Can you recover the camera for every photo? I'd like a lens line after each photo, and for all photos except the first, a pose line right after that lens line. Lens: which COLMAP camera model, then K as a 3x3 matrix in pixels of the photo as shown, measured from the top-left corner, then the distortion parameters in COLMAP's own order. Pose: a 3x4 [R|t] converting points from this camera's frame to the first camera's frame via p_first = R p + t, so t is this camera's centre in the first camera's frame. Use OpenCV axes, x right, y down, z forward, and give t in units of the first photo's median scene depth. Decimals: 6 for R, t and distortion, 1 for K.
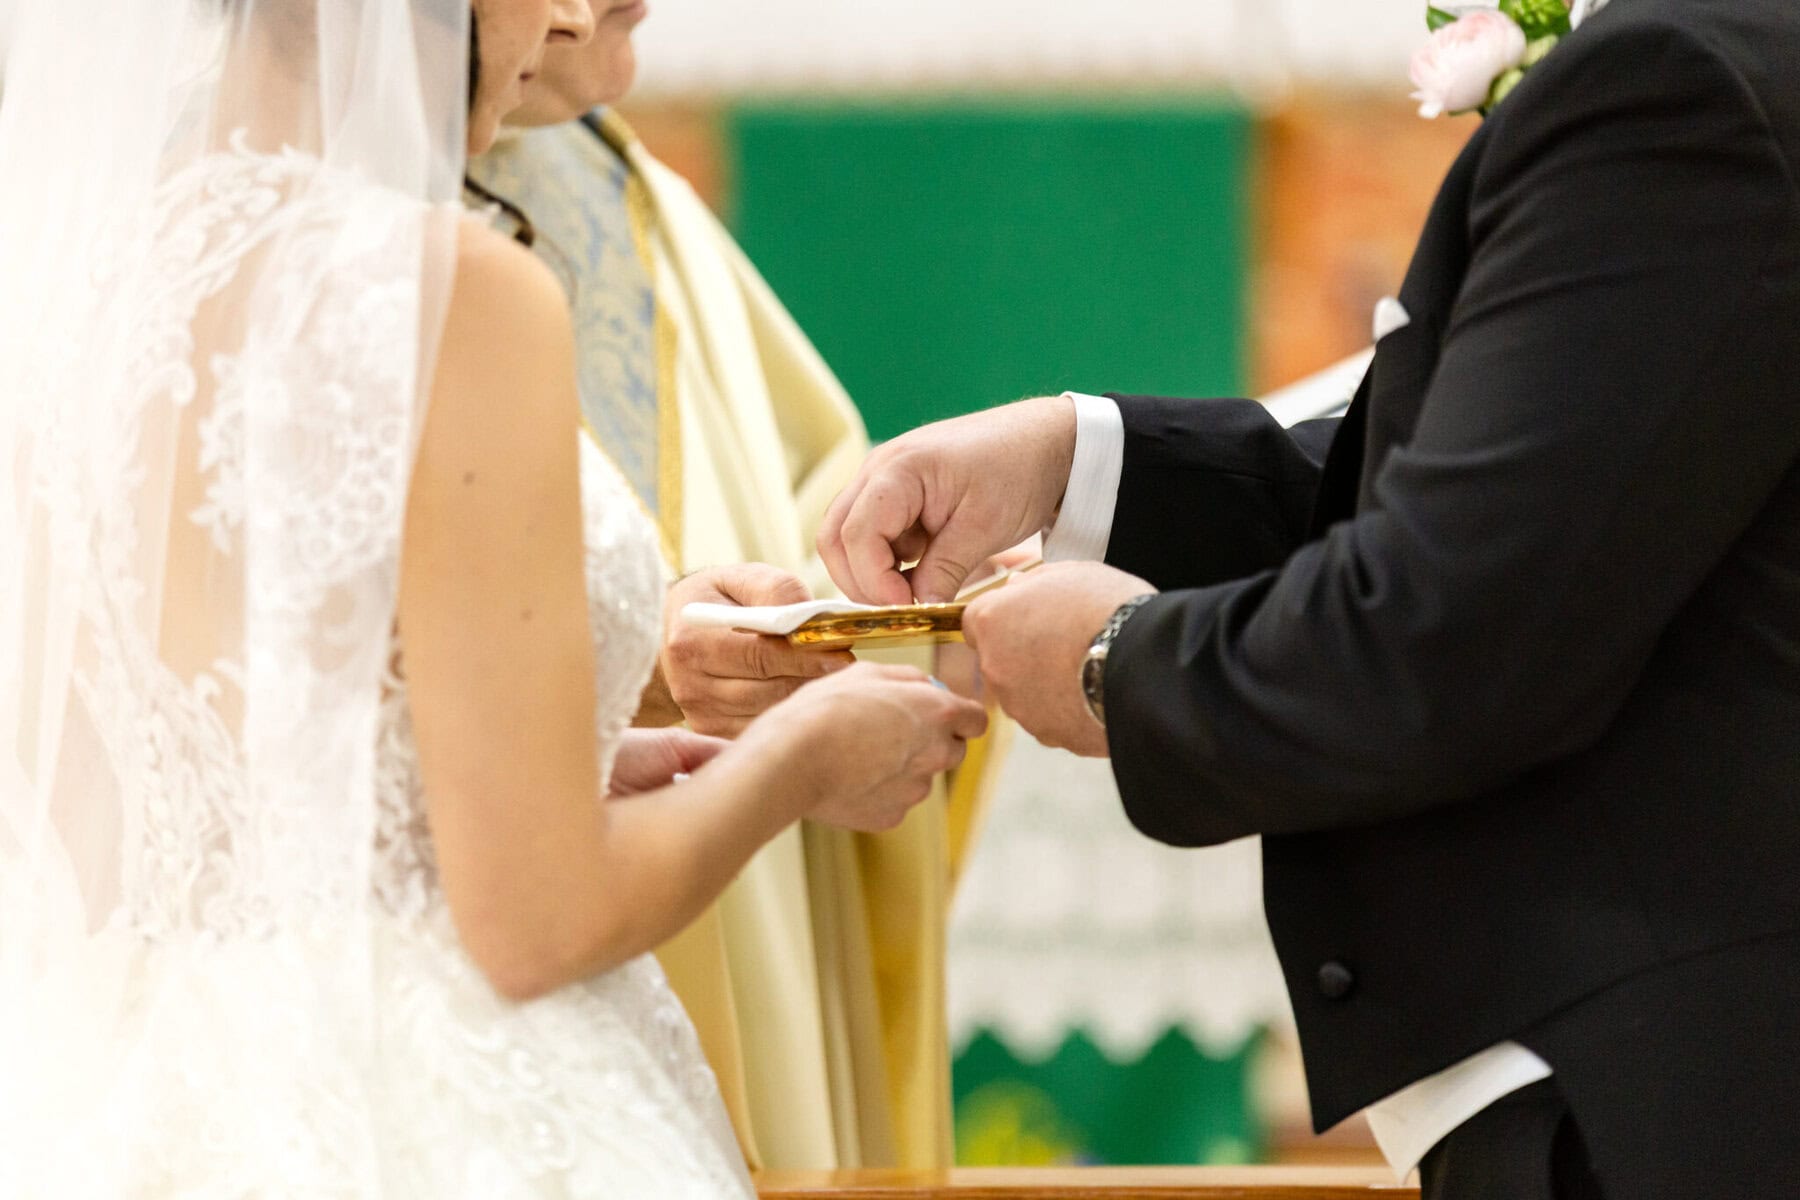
lens RADIAL K [[8292.0, 0, 900.5], [0, 8292.0, 602.8], [0, 0, 1]] dist [0.090978, 0.000000]
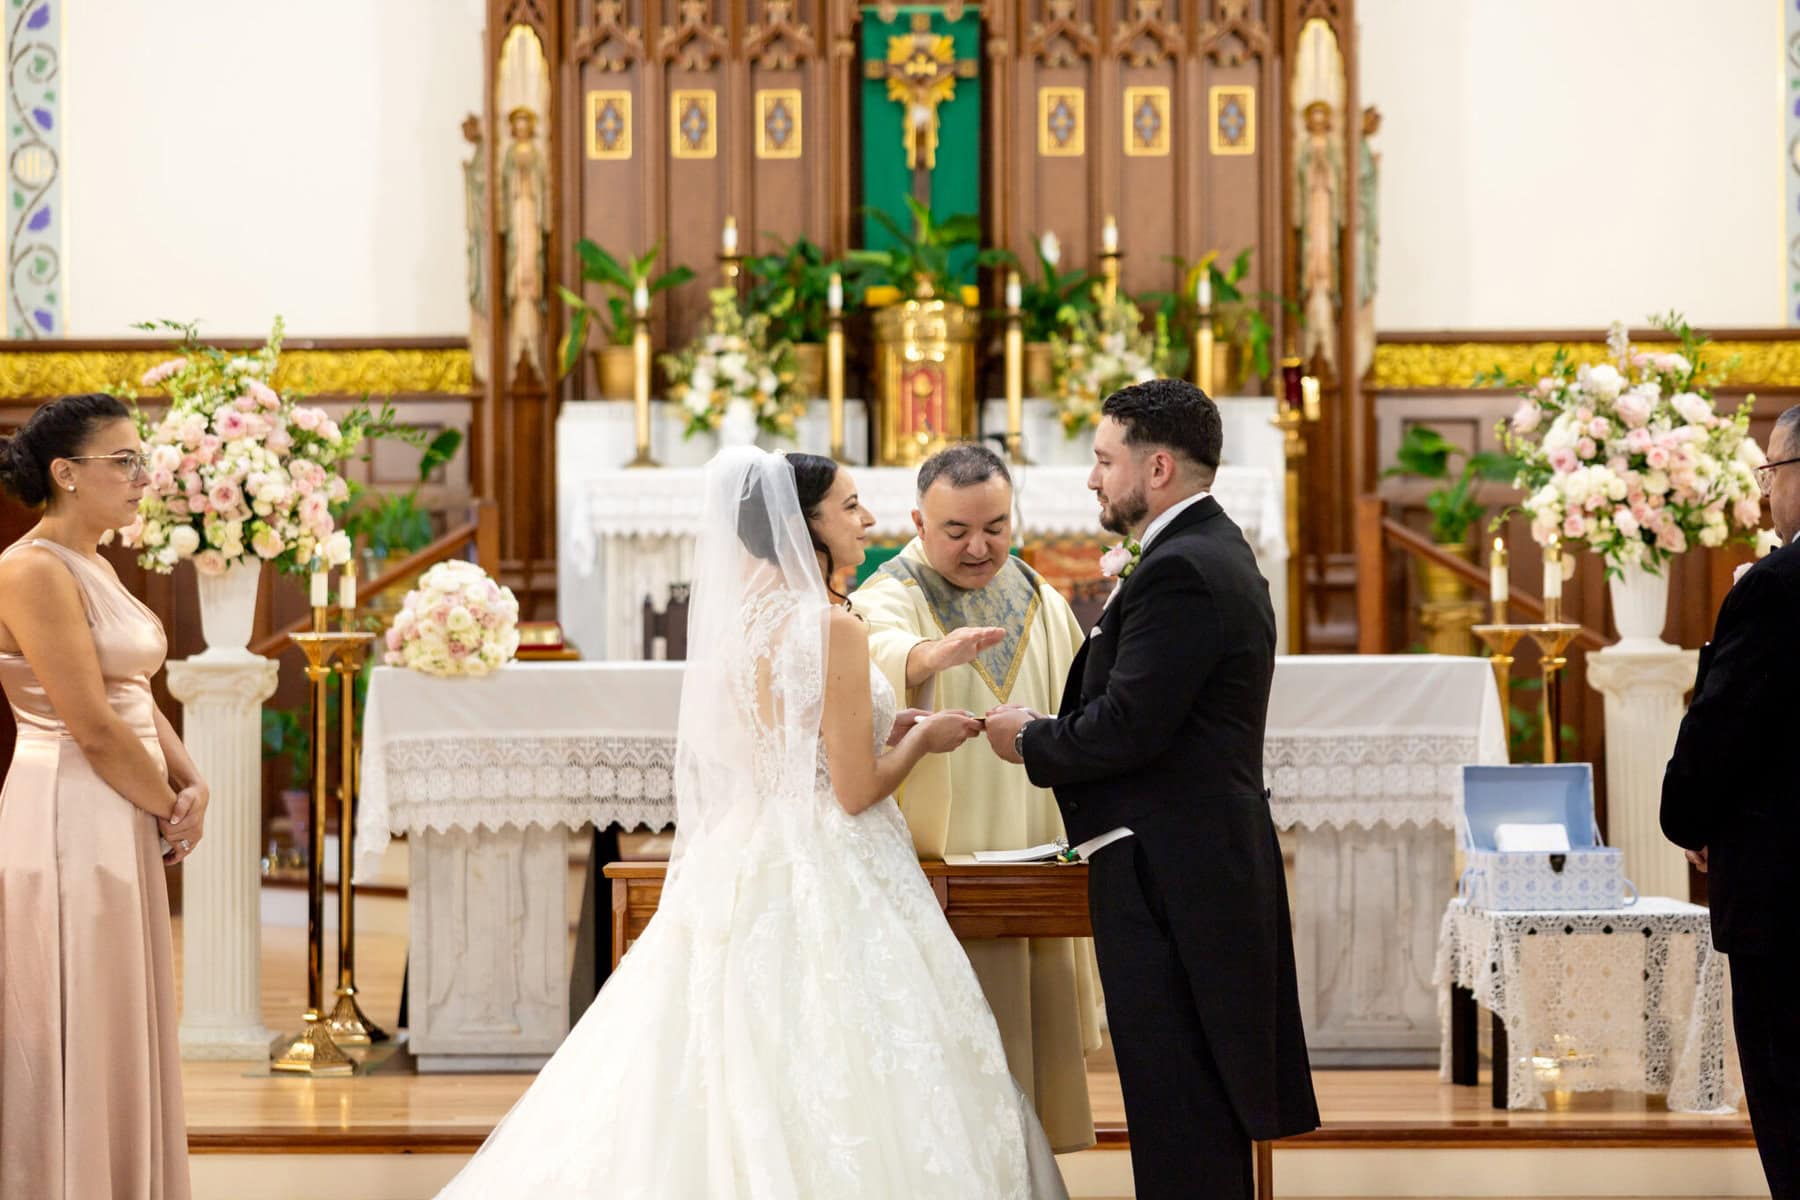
lens RADIAL K [[4061.0, 0, 870.7], [0, 4061.0, 603.5], [0, 0, 1]] dist [0.047876, 0.000000]
pose [[0.999912, -0.013048, 0.002237, -0.040549], [0.013149, 0.998481, -0.053497, 0.048726], [-0.001536, 0.053522, 0.998565, -0.817787]]
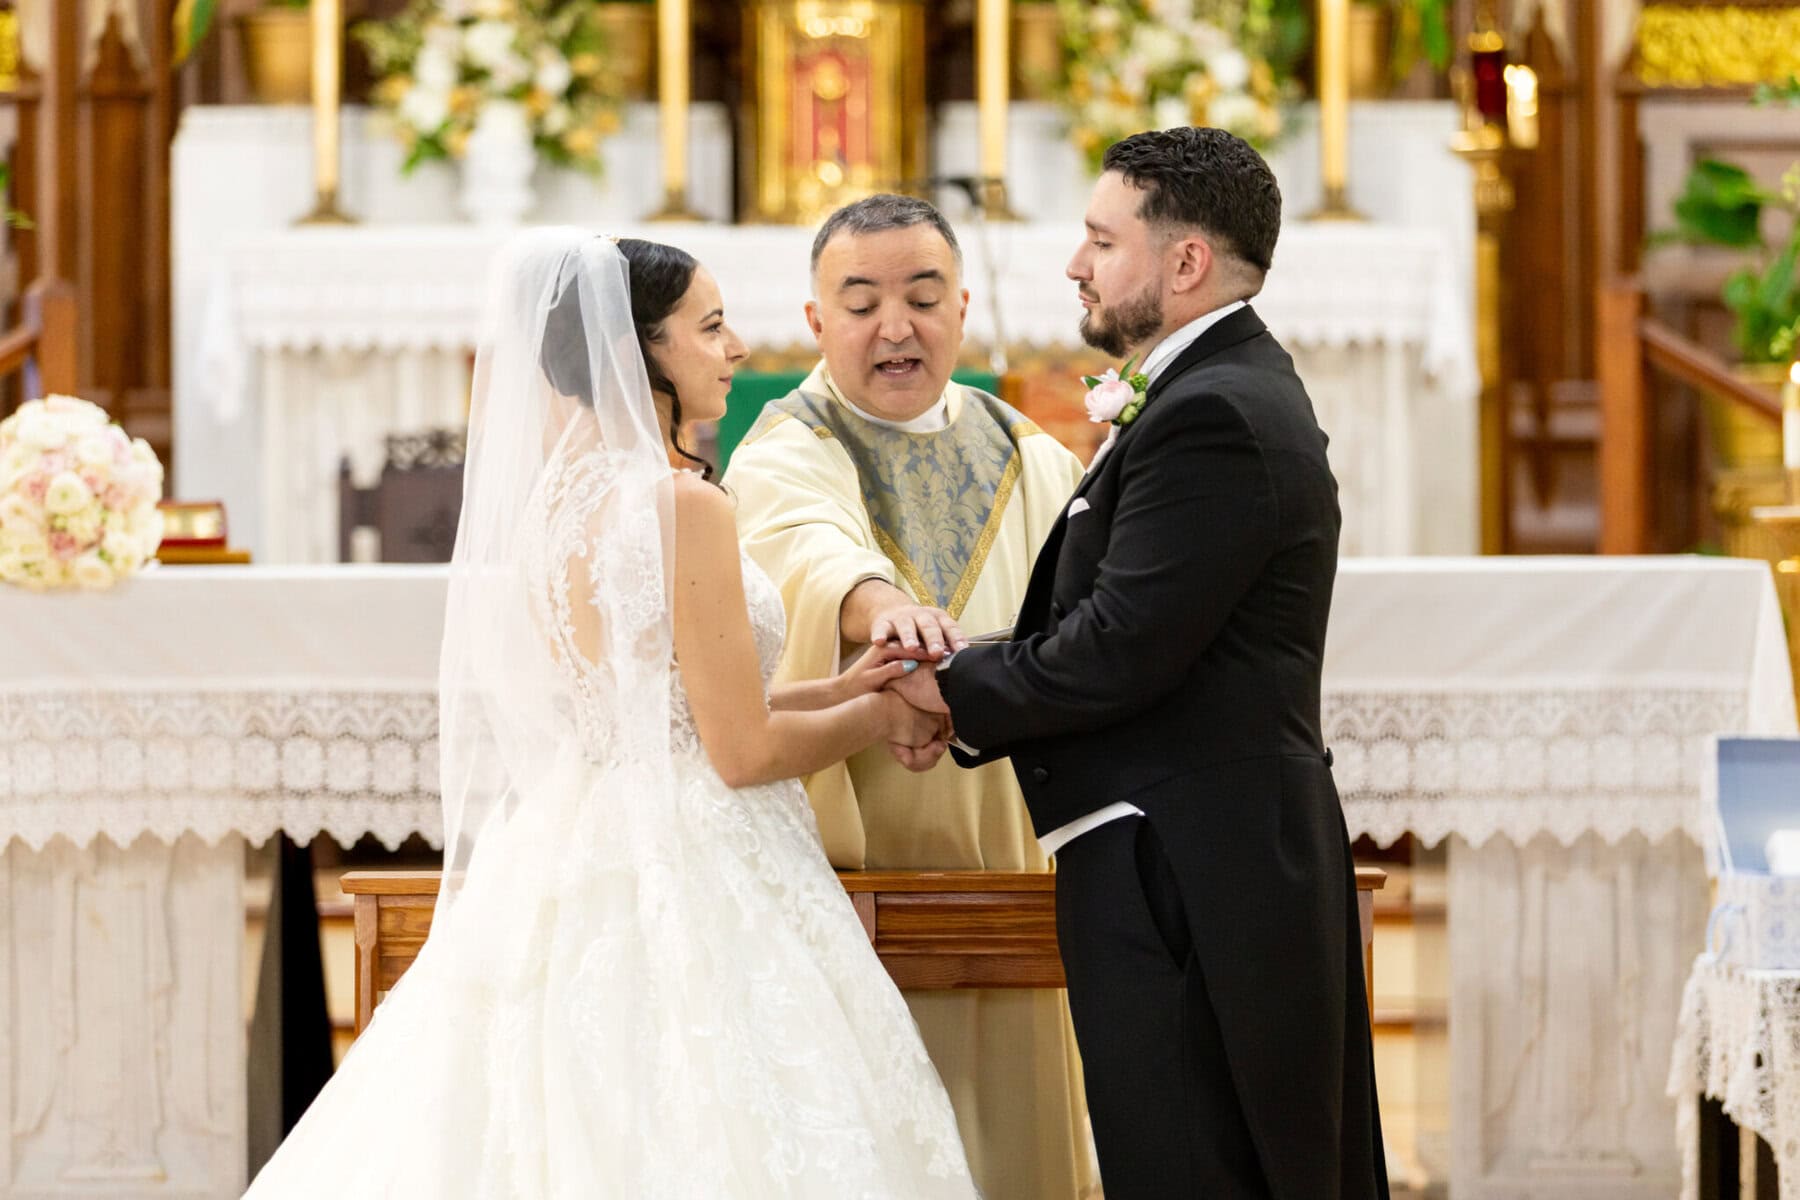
lens RADIAL K [[8350.8, 0, 906.6], [0, 8350.8, 598.0], [0, 0, 1]] dist [-0.195329, 0.000000]
pose [[0.999614, -0.011770, 0.025177, -0.056622], [0.012726, 0.999192, -0.038133, 0.087197], [-0.024708, 0.038438, 0.998955, -1.519335]]
